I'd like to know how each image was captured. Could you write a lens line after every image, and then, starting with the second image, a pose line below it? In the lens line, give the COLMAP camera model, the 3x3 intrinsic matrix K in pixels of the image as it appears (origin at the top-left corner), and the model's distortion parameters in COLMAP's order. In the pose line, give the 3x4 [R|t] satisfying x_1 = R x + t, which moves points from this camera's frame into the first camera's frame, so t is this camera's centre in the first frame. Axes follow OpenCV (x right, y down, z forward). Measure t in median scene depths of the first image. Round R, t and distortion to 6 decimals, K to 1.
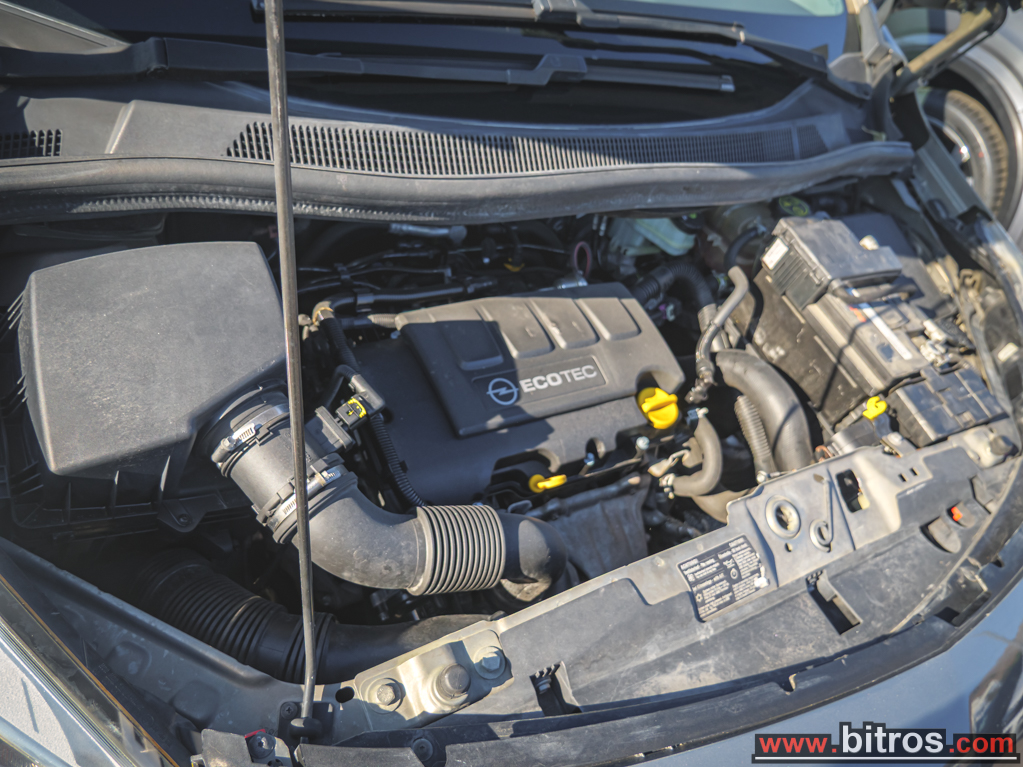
lens RADIAL K [[733.8, 0, 502.7], [0, 733.8, 382.6], [0, 0, 1]] dist [-0.046034, 0.015687]
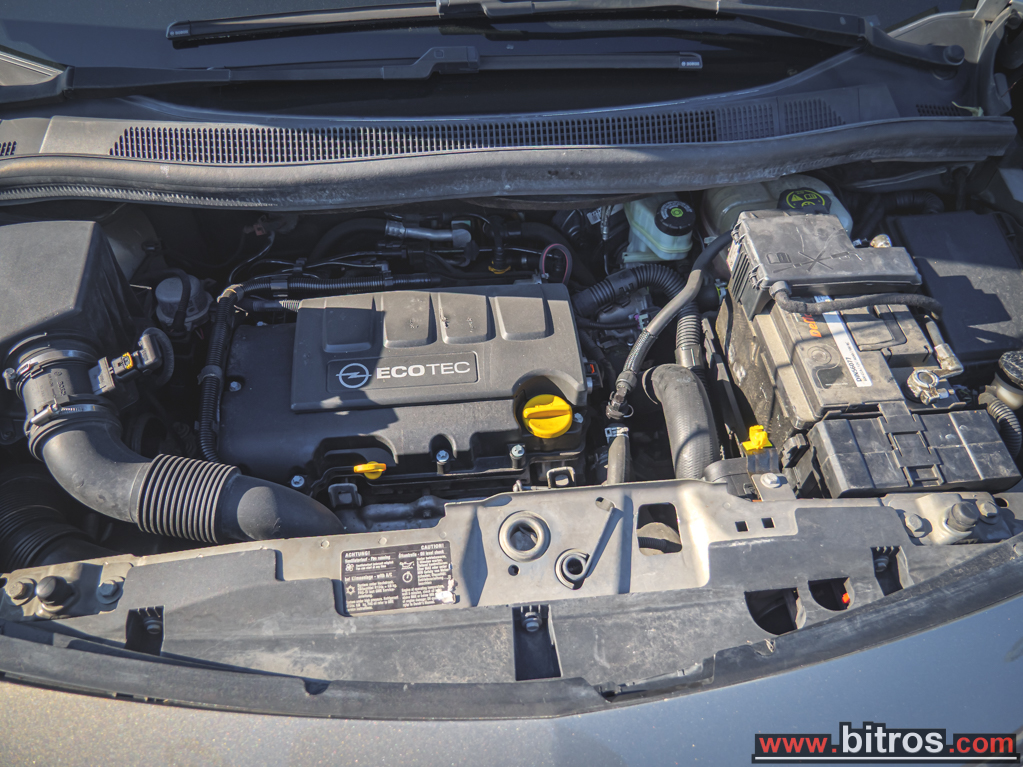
lens RADIAL K [[733.8, 0, 504.8], [0, 733.8, 382.6], [0, 0, 1]] dist [-0.046034, 0.015687]
pose [[0.892238, 0.084177, -0.443651, 0.703768], [-0.108460, 0.993660, -0.029592, 0.031974], [0.438348, 0.074522, 0.895711, 0.194908]]
